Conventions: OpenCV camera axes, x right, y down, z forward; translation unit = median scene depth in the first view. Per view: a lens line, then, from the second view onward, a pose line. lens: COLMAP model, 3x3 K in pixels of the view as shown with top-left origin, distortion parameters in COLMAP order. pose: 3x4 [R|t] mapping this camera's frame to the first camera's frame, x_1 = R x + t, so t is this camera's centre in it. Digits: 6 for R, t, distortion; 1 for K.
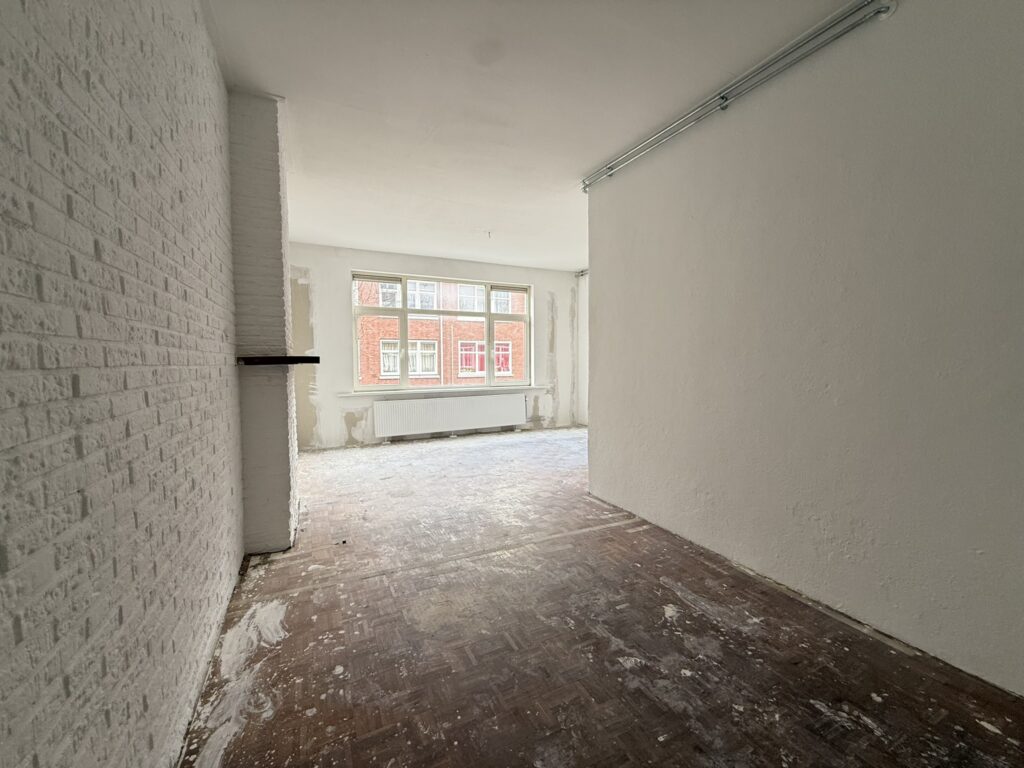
lens RADIAL K [[408.3, 0, 509.2], [0, 408.3, 381.9], [0, 0, 1]] dist [0.000258, 0.000041]
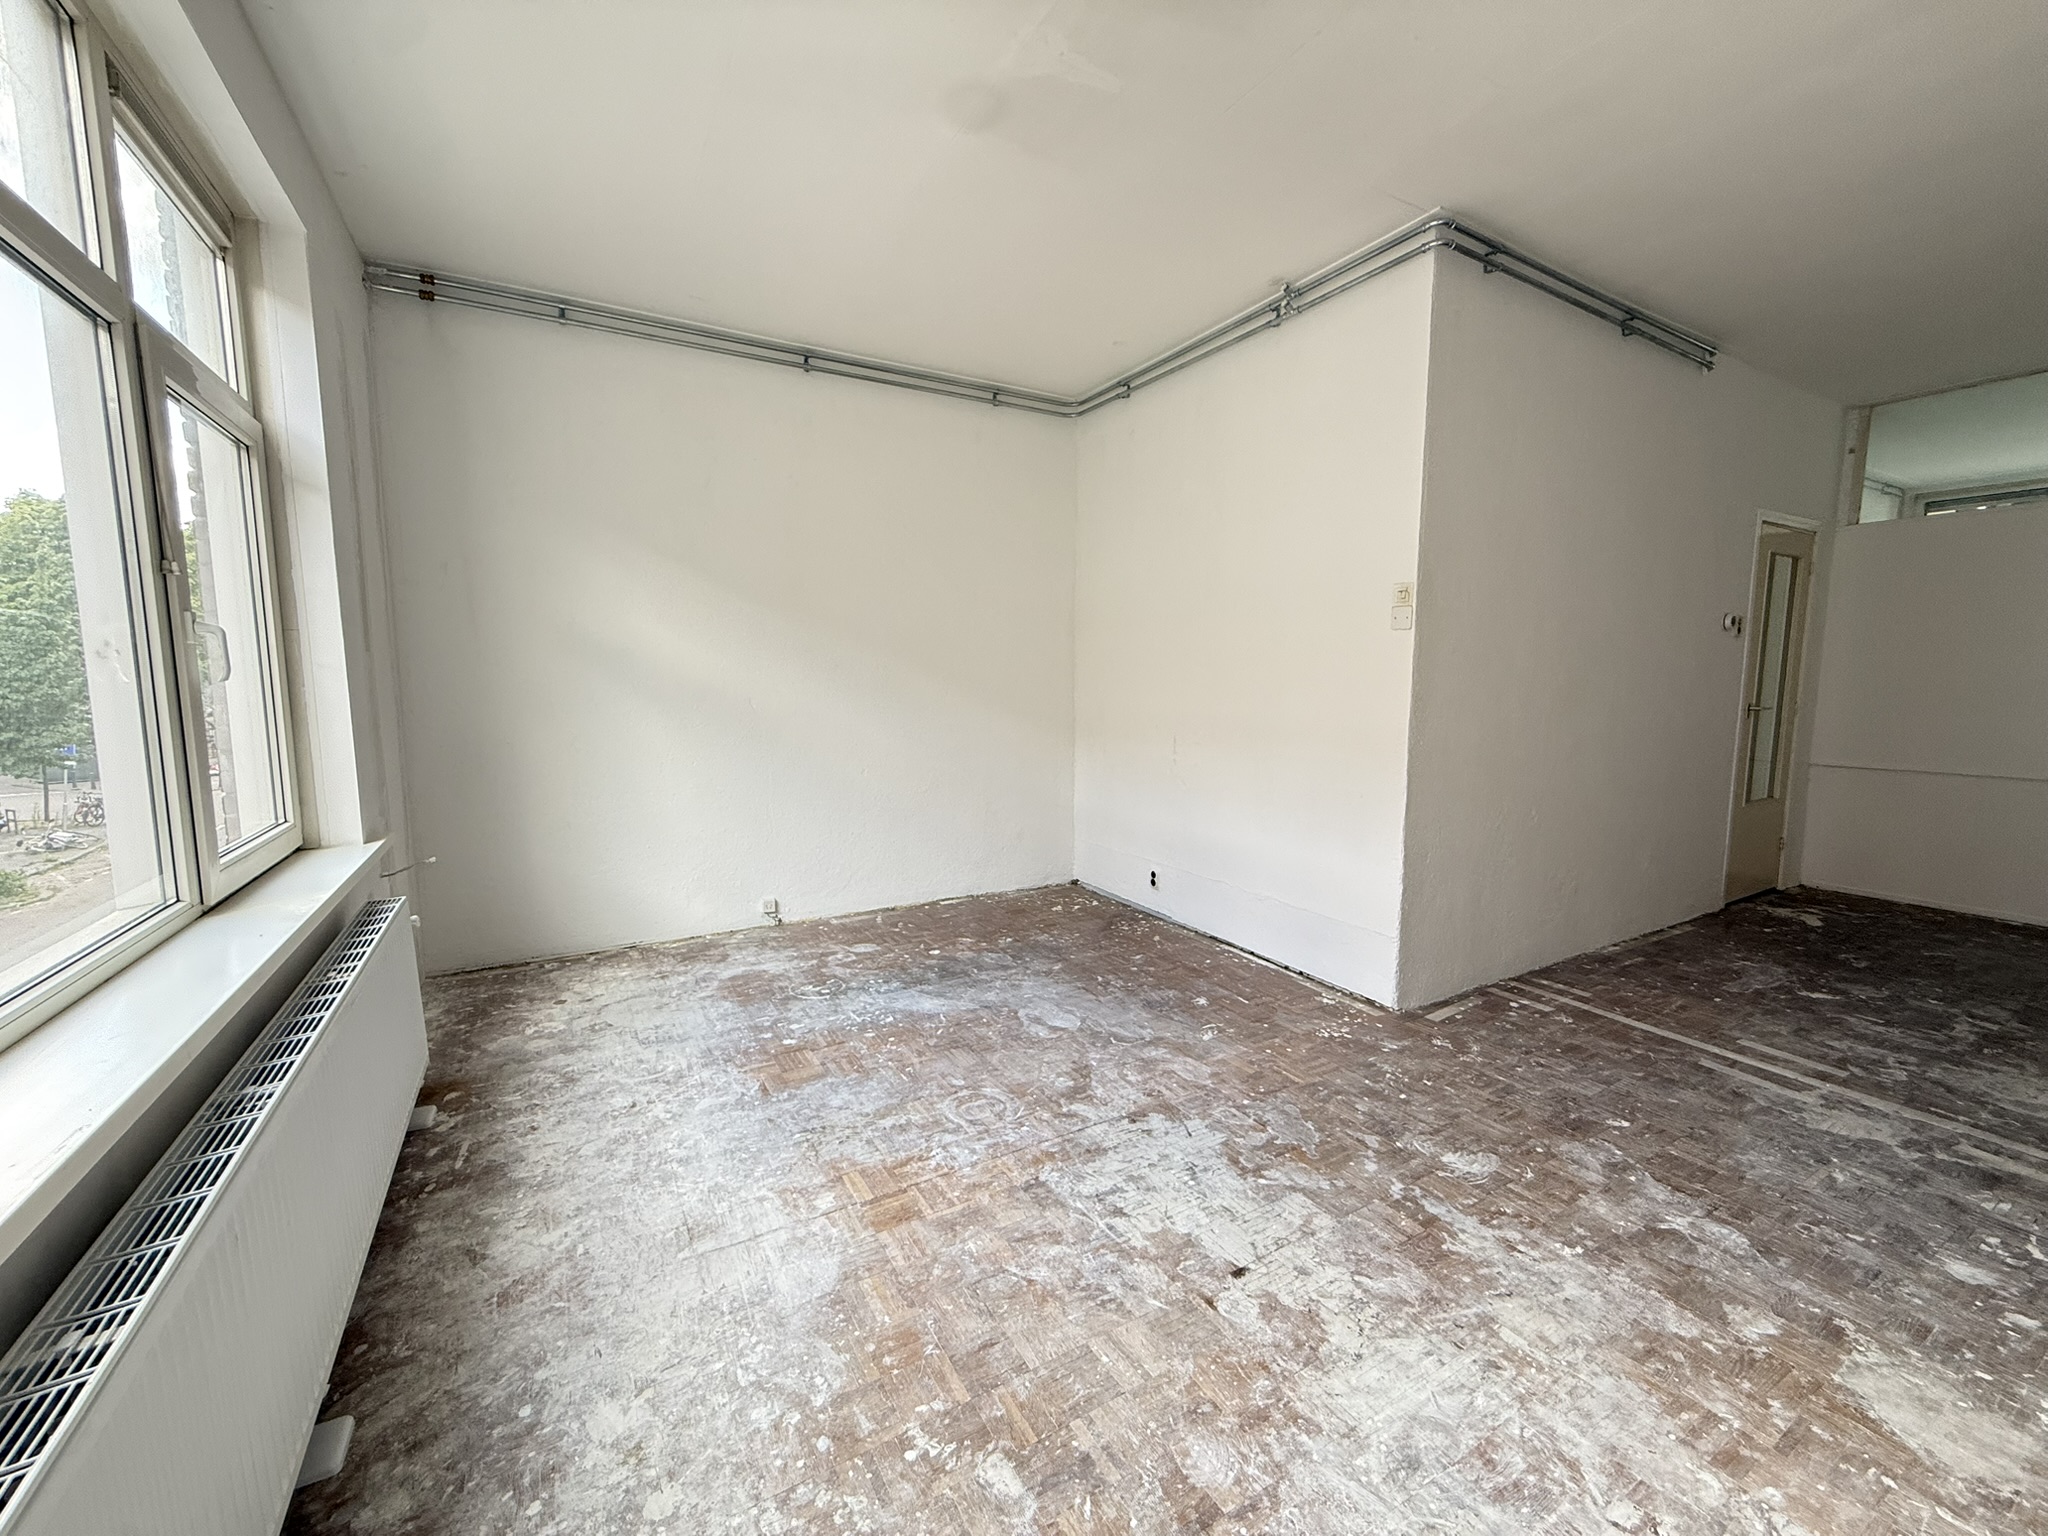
lens RADIAL K [[816.7, 0, 1018.4], [0, 816.7, 763.8], [0, 0, 1]] dist [0.000258, 0.000041]
pose [[-0.067874, -0.103521, 0.992309, -0.703022], [0.051965, 0.992886, 0.107135, -0.108649], [-0.996340, 0.058837, -0.062011, 1.729664]]
